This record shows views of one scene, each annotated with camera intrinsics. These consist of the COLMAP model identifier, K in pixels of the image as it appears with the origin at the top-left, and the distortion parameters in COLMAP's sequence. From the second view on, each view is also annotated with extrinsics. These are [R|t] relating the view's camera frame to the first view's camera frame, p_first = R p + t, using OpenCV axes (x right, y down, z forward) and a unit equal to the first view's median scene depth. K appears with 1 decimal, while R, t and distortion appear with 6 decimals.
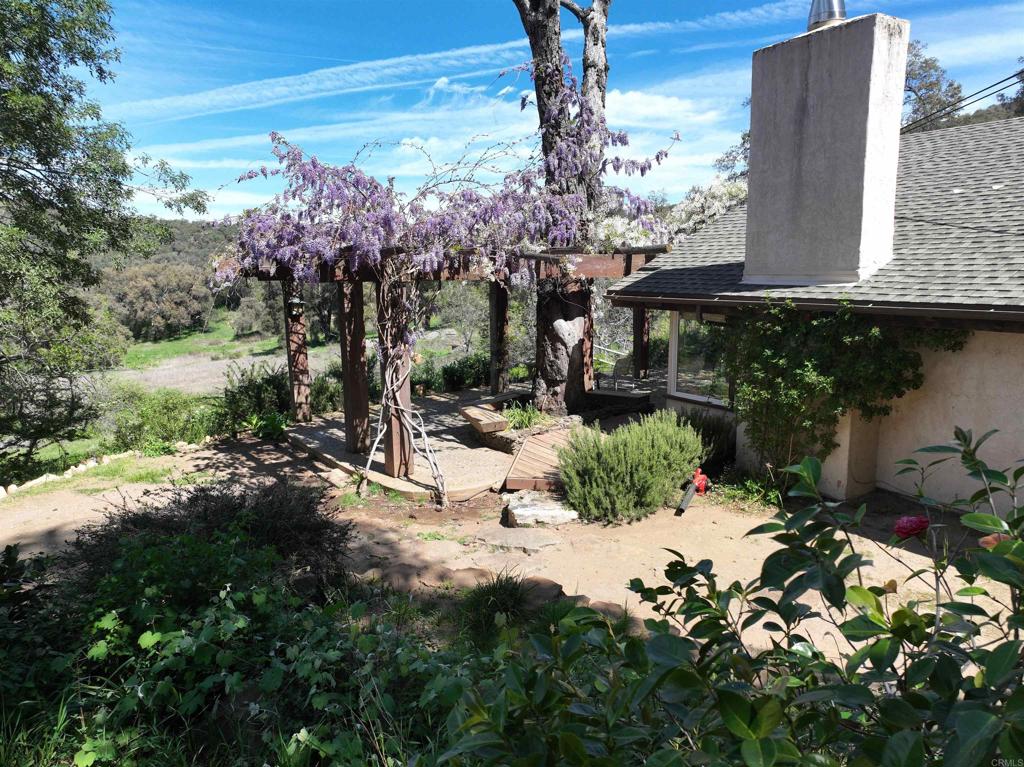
lens RADIAL K [[721.4, 0, 517.1], [0, 721.4, 380.2], [0, 0, 1]] dist [-0.002277, 0.020044]
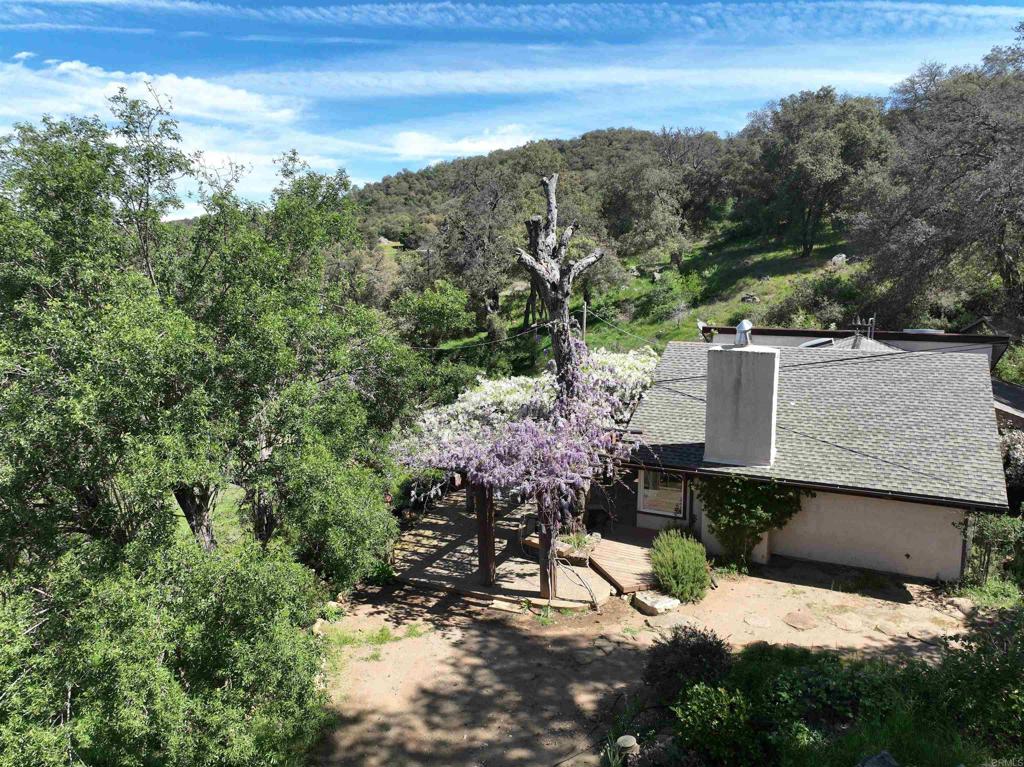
lens RADIAL K [[721.4, 0, 511.9], [0, 721.4, 376.0], [0, 0, 1]] dist [-0.002277, 0.020044]
pose [[0.858115, -0.079748, 0.507226, -0.960874], [0.083261, 0.996403, 0.015800, -0.378094], [-0.506662, 0.028674, 0.861668, -0.370801]]
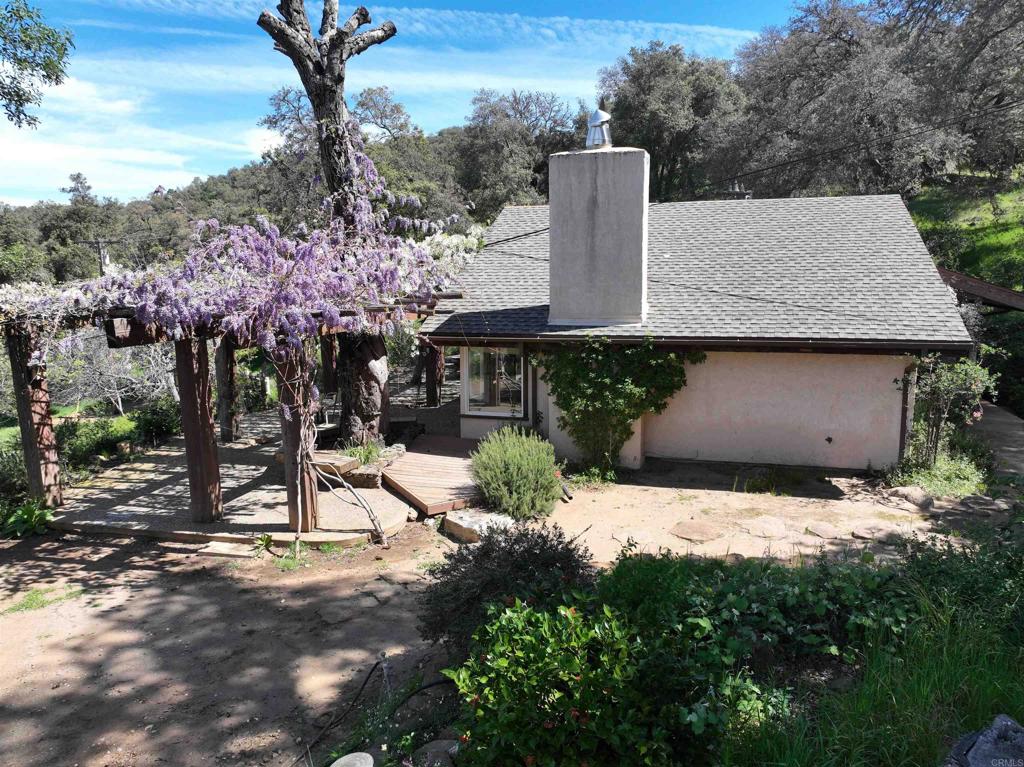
lens RADIAL K [[721.4, 0, 509.3], [0, 721.4, 376.3], [0, 0, 1]] dist [-0.002277, 0.020044]
pose [[0.749399, -0.102156, 0.654190, -0.545602], [0.108657, 0.993606, 0.030686, -0.075700], [-0.653142, 0.048086, 0.755707, 0.035357]]
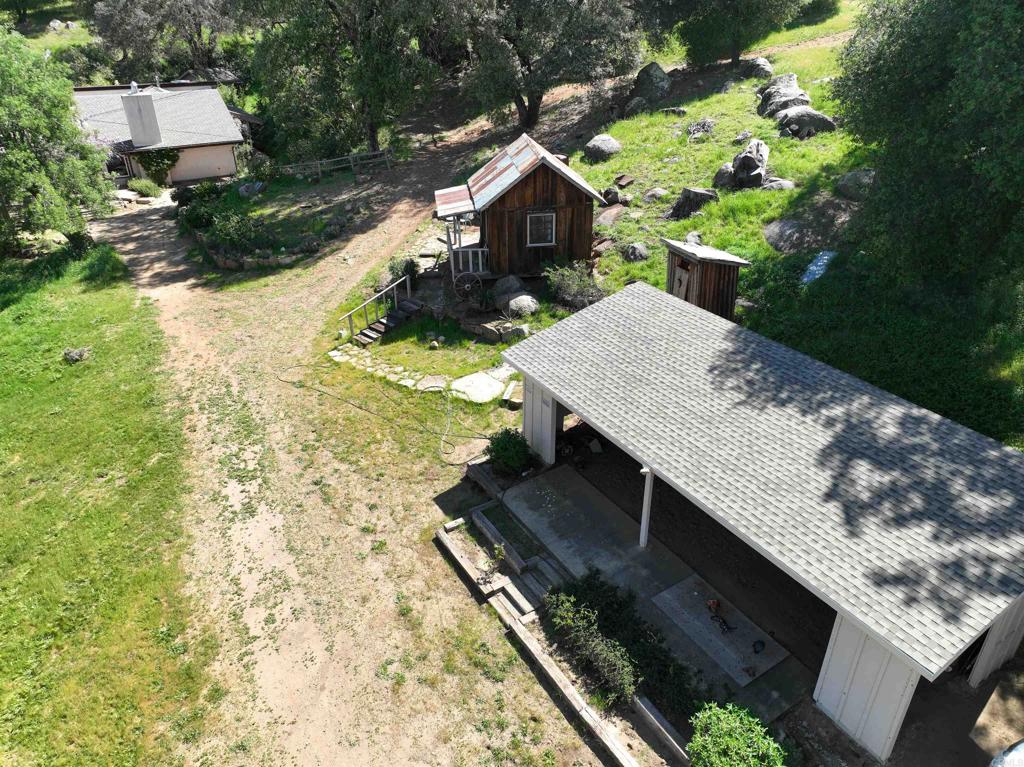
lens RADIAL K [[721.4, 0, 515.8], [0, 721.4, 383.6], [0, 0, 1]] dist [-0.002277, 0.020044]
pose [[0.002020, -0.464871, 0.885376, -3.955041], [0.158001, 0.874405, 0.458750, -0.476435], [-0.987437, 0.138963, 0.075216, -1.374565]]
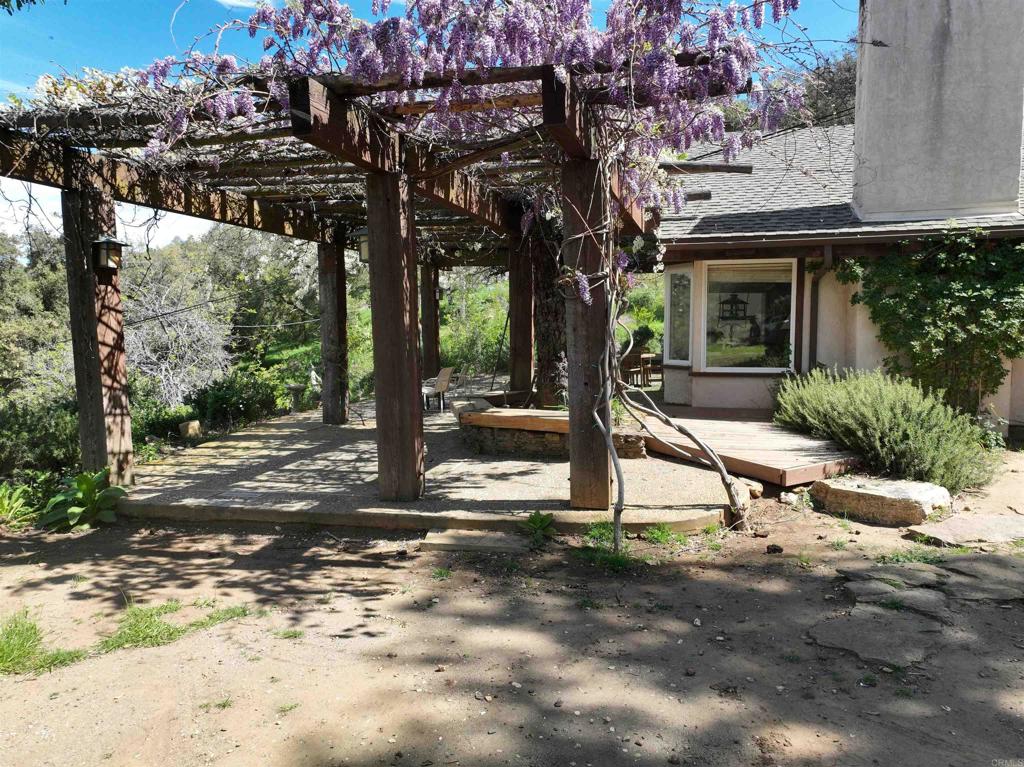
lens RADIAL K [[721.4, 0, 502.1], [0, 721.4, 392.5], [0, 0, 1]] dist [-0.002277, 0.020044]
pose [[0.732546, -0.062948, 0.677800, -0.566005], [0.110595, 0.993492, -0.027261, 0.046171], [-0.671673, 0.094931, 0.734740, 0.572164]]
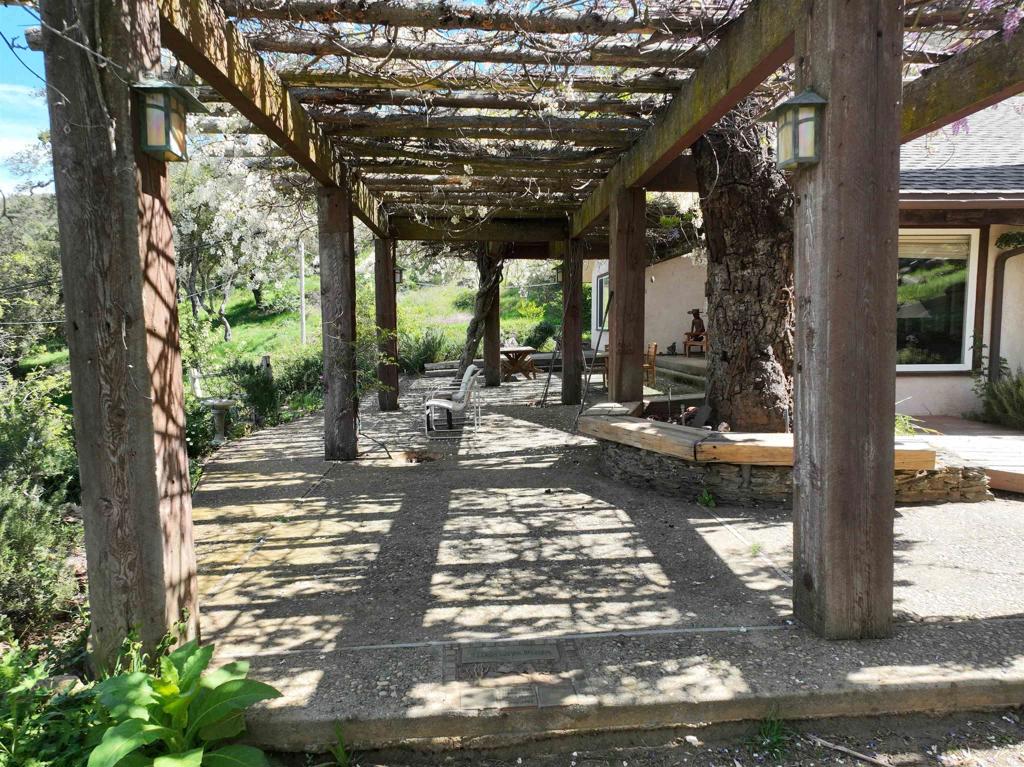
lens RADIAL K [[721.4, 0, 501.5], [0, 721.4, 385.8], [0, 0, 1]] dist [-0.002277, 0.020044]
pose [[0.493056, -0.072518, 0.866970, -0.560744], [0.140677, 0.990052, 0.002808, -0.013351], [-0.858549, 0.120578, 0.498352, 1.012048]]
